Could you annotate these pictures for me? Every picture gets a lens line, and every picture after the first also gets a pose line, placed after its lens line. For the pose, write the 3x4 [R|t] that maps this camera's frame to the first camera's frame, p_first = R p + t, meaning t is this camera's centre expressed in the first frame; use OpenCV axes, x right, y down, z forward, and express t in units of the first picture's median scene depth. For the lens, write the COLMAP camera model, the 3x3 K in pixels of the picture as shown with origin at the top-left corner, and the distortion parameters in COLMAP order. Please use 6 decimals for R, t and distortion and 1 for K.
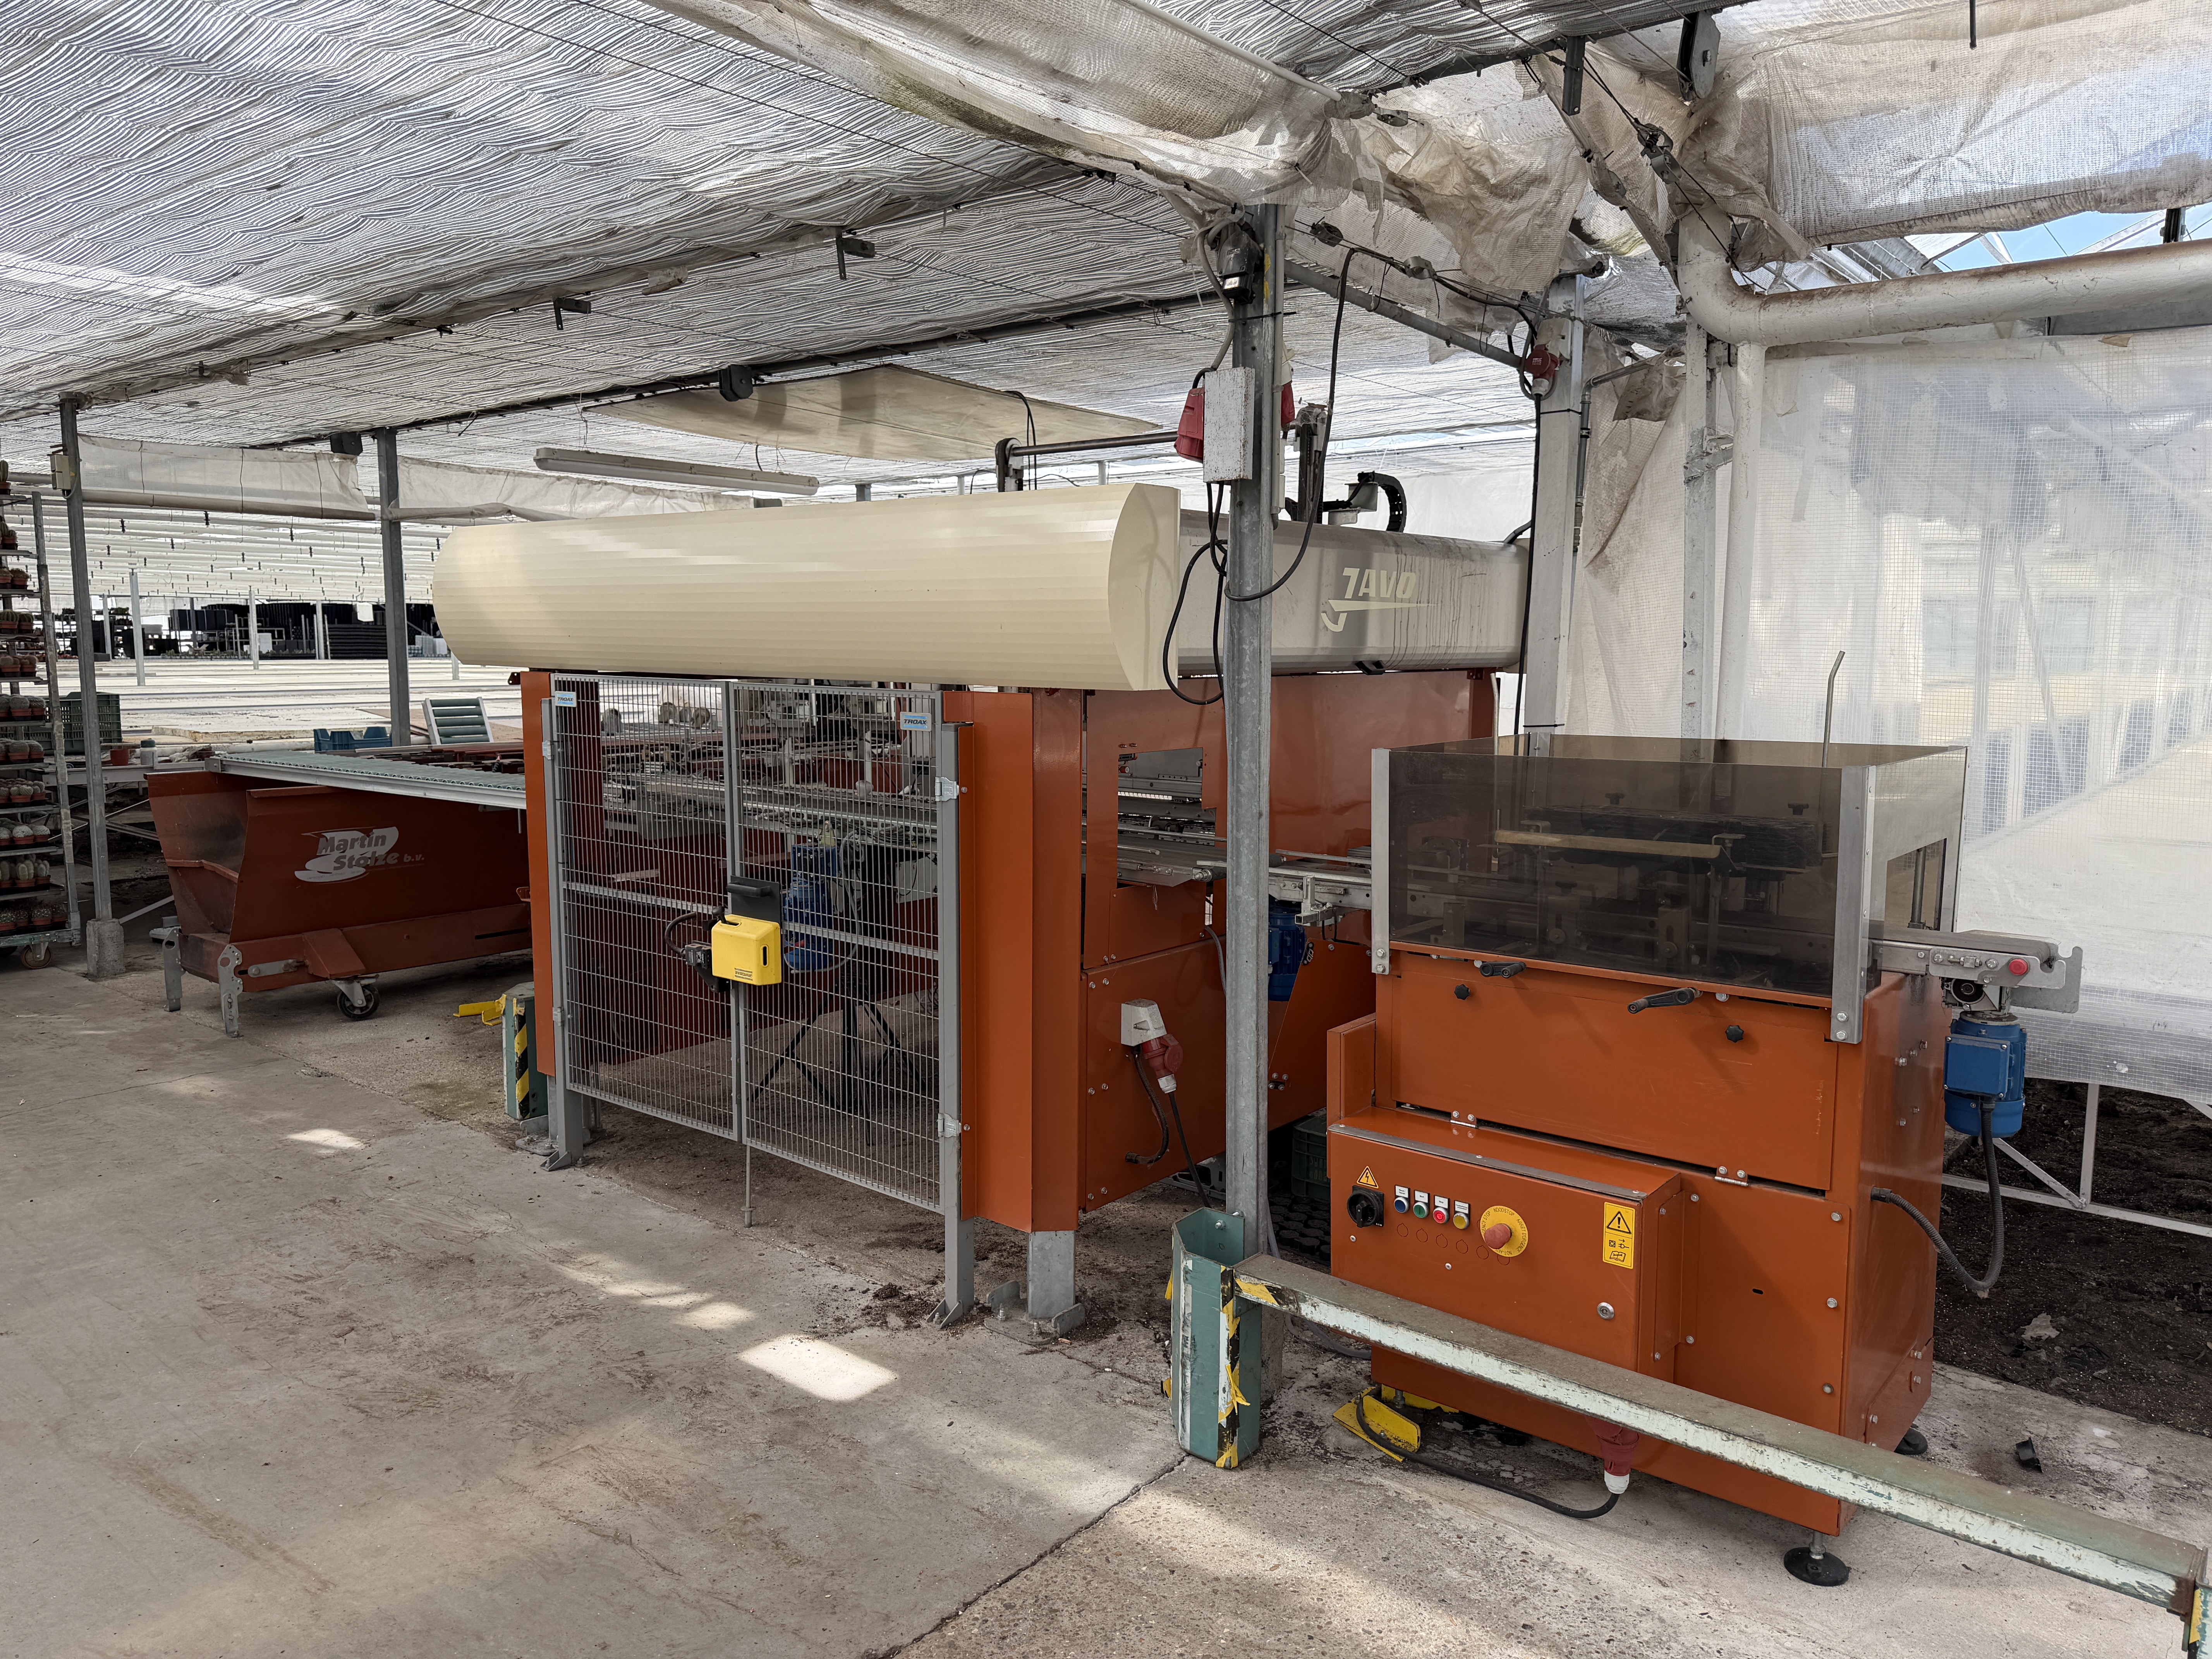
lens RADIAL K [[1561.8, 0, 1118.4], [0, 1561.8, 817.7], [0, 0, 1]] dist [0.049168, -0.052023]
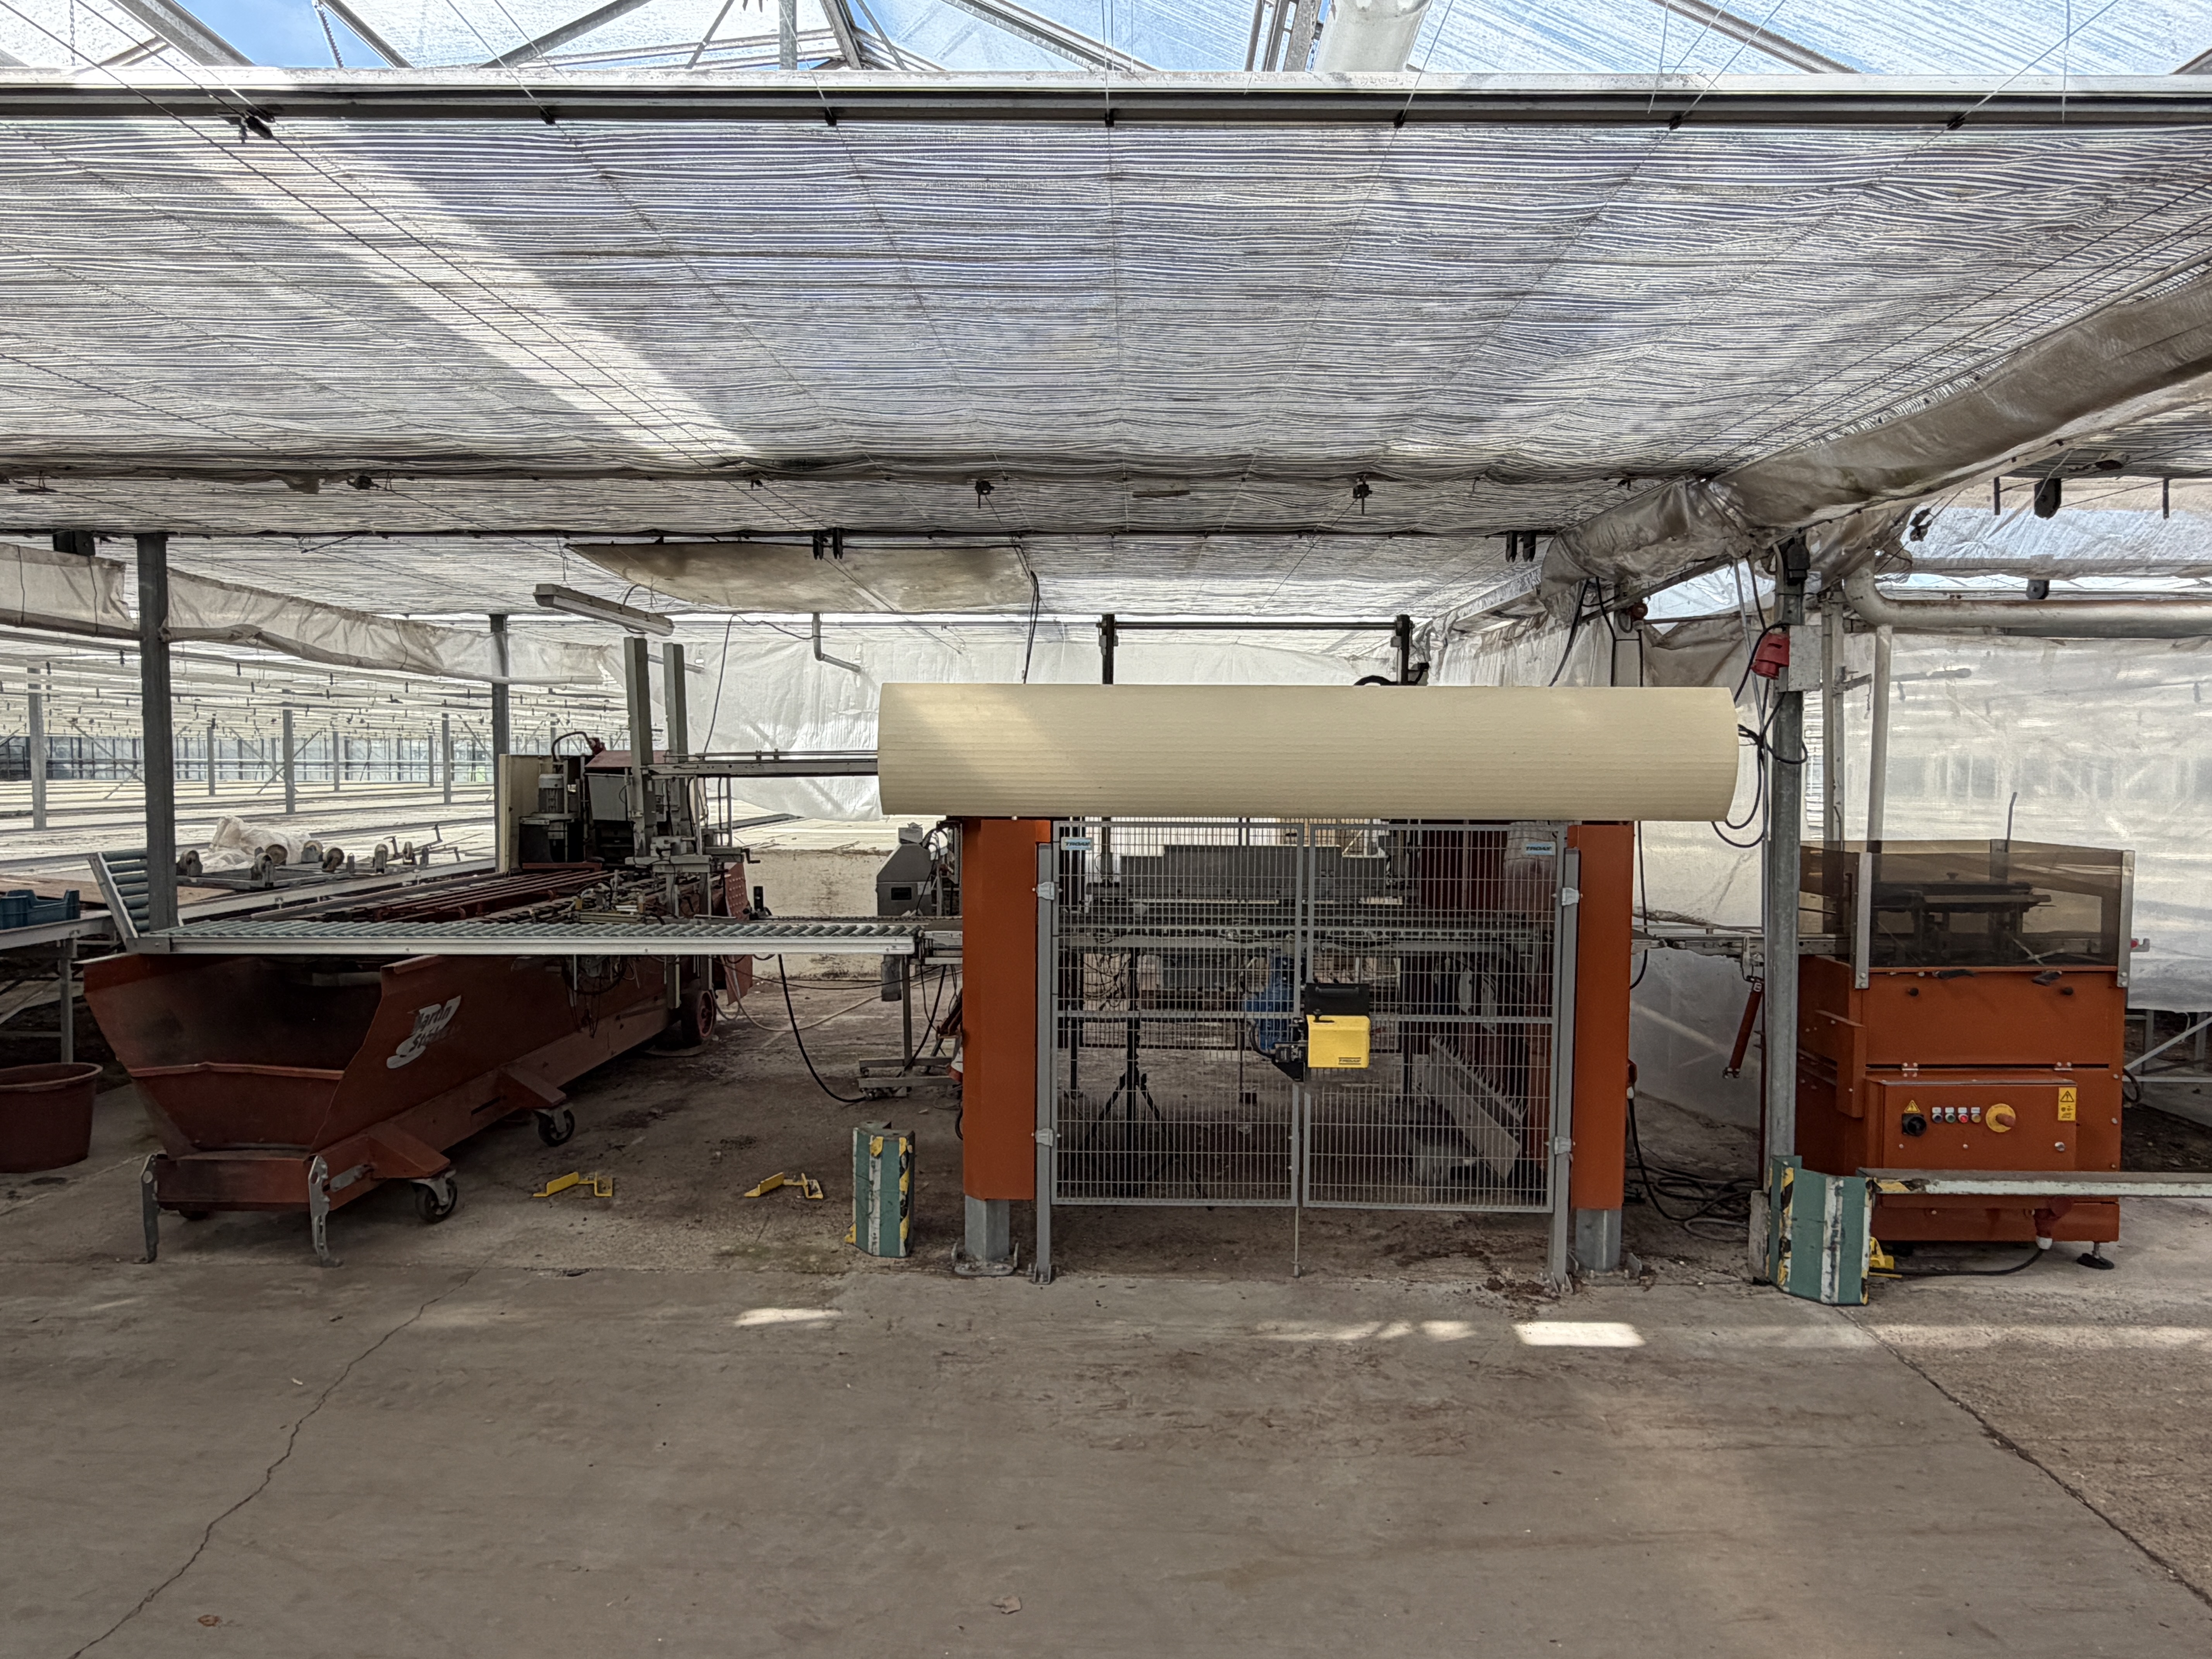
lens RADIAL K [[1373.2, 0, 1120.2], [0, 1373.2, 823.2], [0, 0, 1]] dist [-0.005136, 0.000906]
pose [[0.787548, -0.029544, 0.615544, -1.140834], [0.070024, 0.996671, -0.041754, -0.058918], [-0.612261, 0.075986, 0.786996, 0.272756]]
